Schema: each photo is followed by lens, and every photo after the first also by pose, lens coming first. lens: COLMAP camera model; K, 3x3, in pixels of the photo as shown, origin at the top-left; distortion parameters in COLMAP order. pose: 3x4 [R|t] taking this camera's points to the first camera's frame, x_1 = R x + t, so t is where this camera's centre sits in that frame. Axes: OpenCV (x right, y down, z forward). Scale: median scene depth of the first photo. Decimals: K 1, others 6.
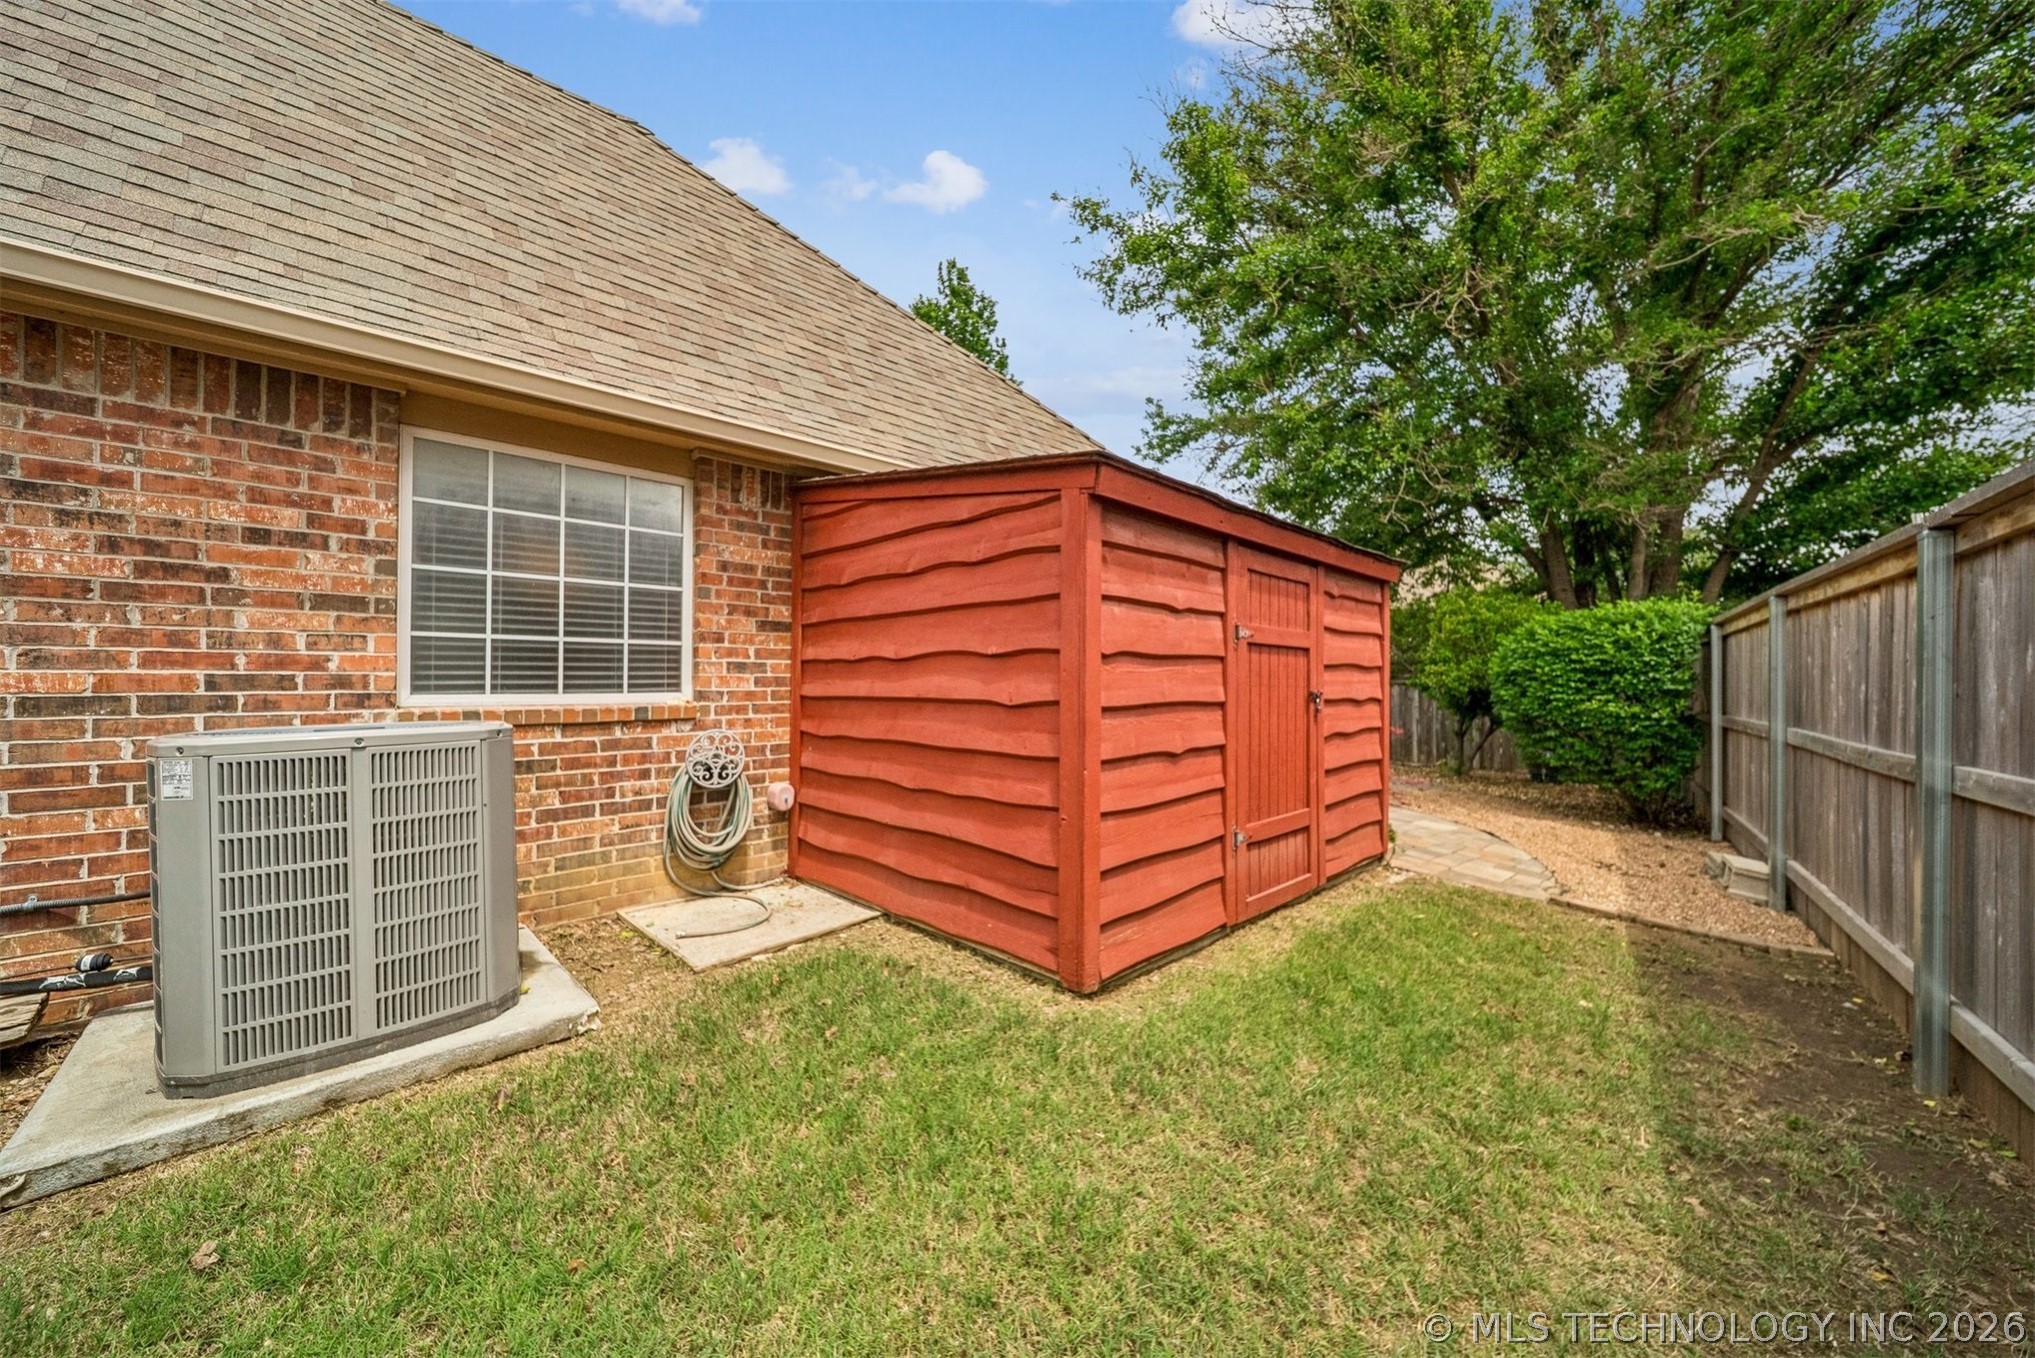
lens RADIAL K [[726.6, 0, 1022.1], [0, 726.6, 675.7], [0, 0, 1]] dist [-0.005721, -0.000200]
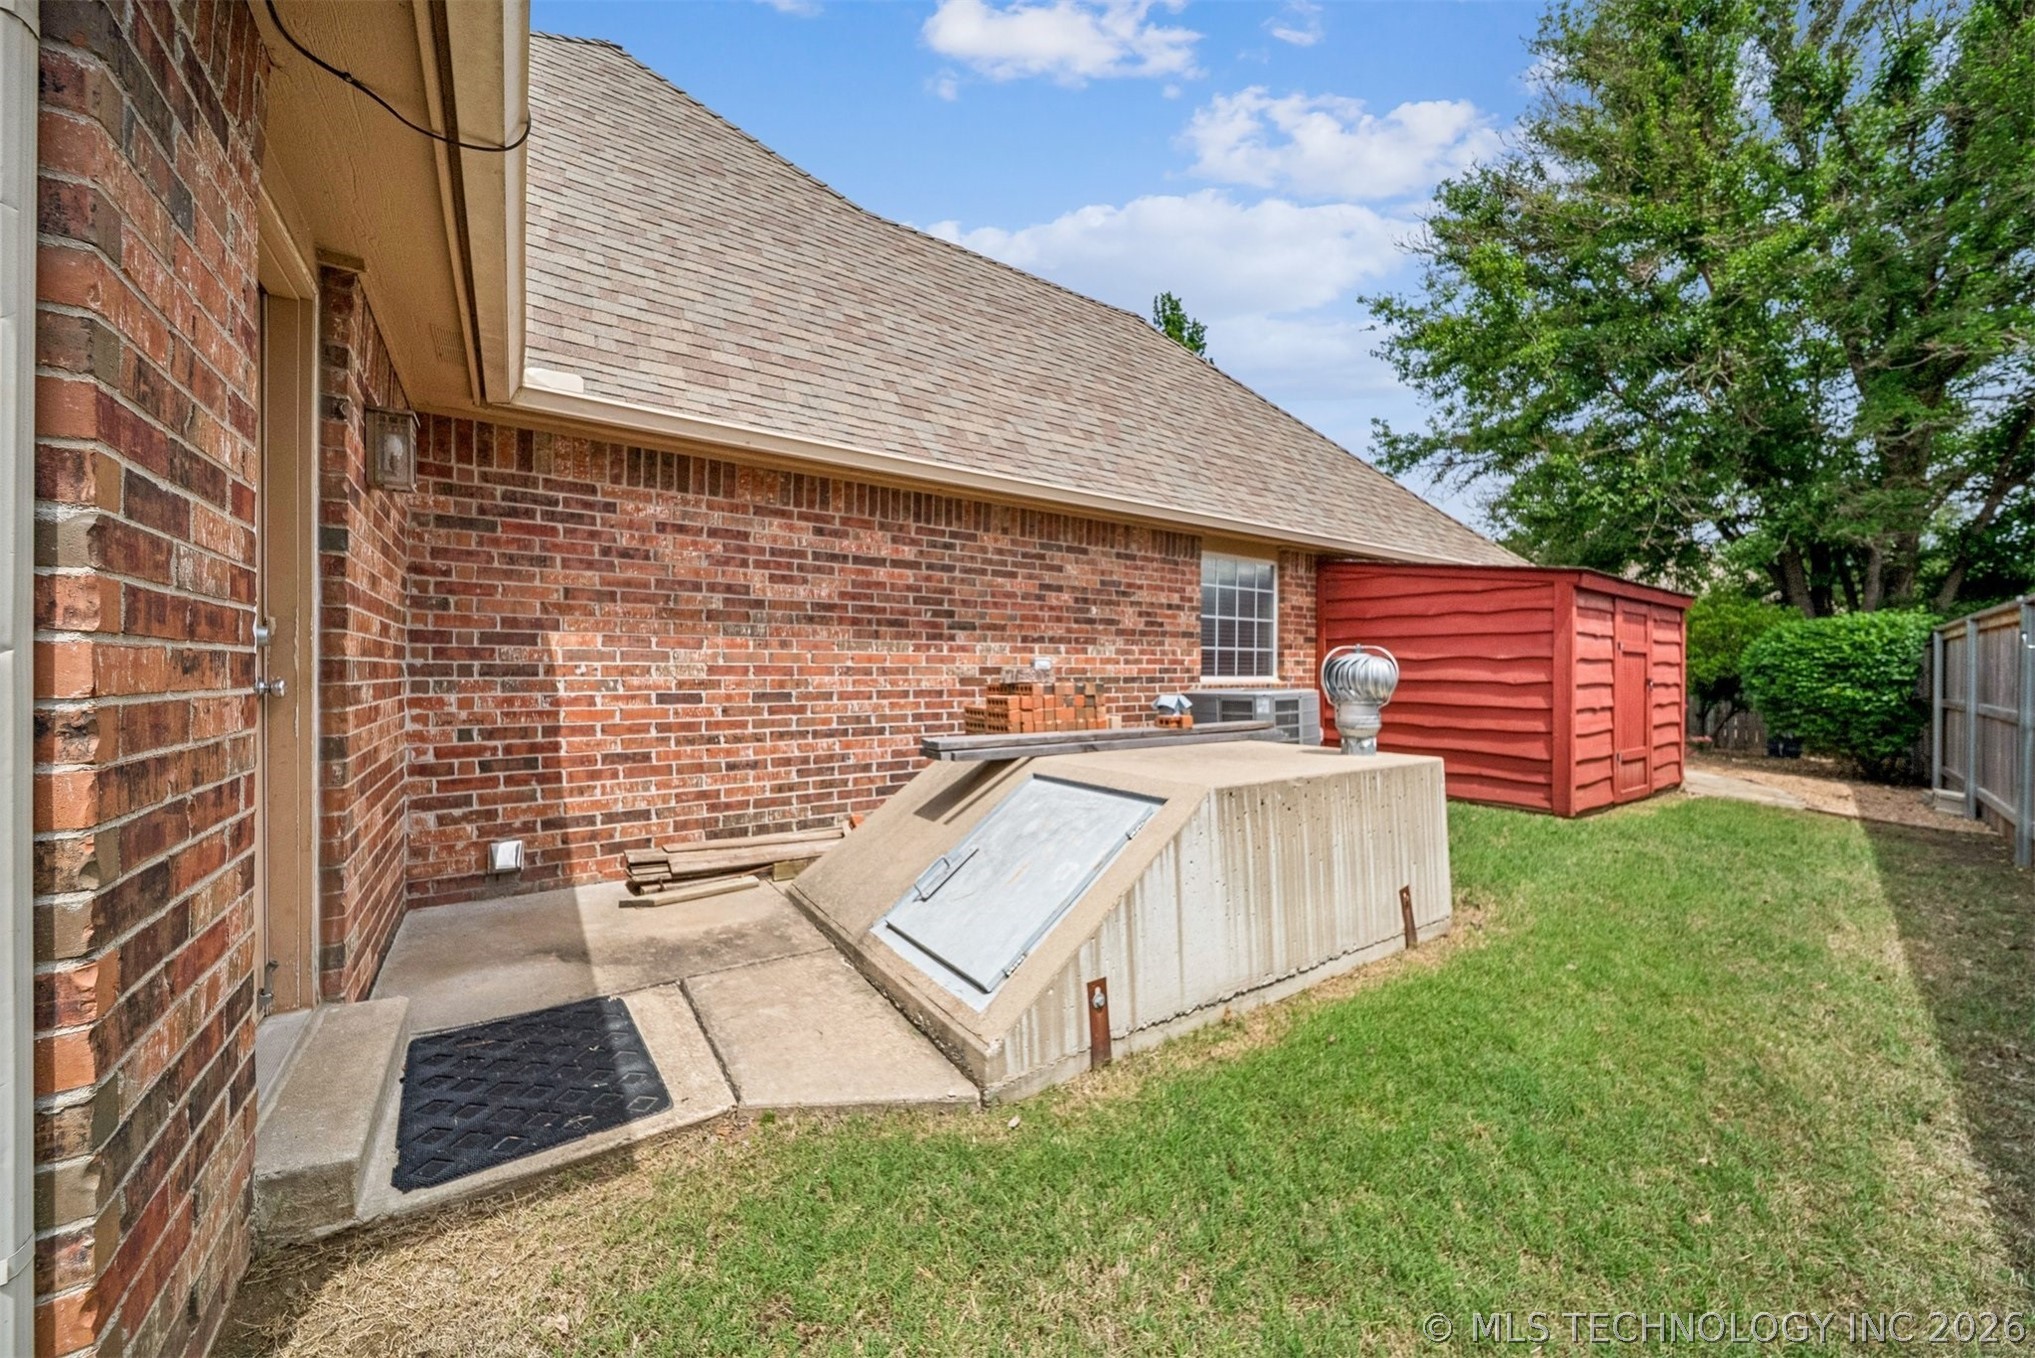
lens RADIAL K [[732.5, 0, 1022.1], [0, 732.5, 666.4], [0, 0, 1]] dist [-0.011939, 0.000091]
pose [[0.986291, 0.004925, -0.164943, -0.503381], [-0.003914, 0.999972, 0.006452, -0.008003], [0.164970, -0.005717, 0.986282, -0.603867]]
